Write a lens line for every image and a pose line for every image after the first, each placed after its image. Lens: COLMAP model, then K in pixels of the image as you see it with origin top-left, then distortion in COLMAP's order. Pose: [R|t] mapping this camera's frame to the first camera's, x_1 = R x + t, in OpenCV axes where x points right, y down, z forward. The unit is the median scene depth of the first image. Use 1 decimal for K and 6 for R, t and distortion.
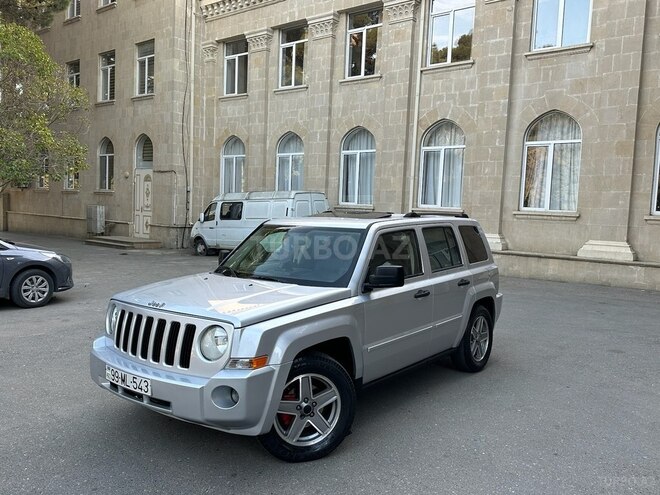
lens RADIAL K [[534.5, 0, 337.8], [0, 534.5, 250.8], [0, 0, 1]] dist [0.095985, -0.144964]
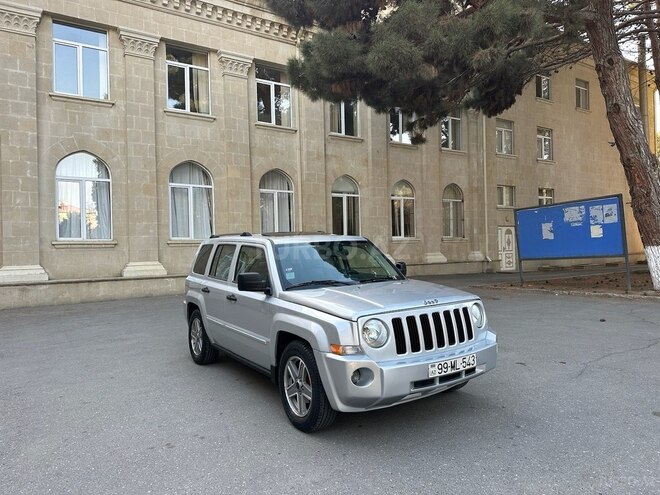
lens RADIAL K [[455.7, 0, 333.7], [0, 455.7, 249.7], [0, 0, 1]] dist [0.061062, -0.076710]
pose [[0.321550, -0.048451, 0.945652, -0.294225], [0.105489, 0.994306, 0.015075, -0.012360], [-0.940998, 0.094908, 0.324830, 0.184656]]
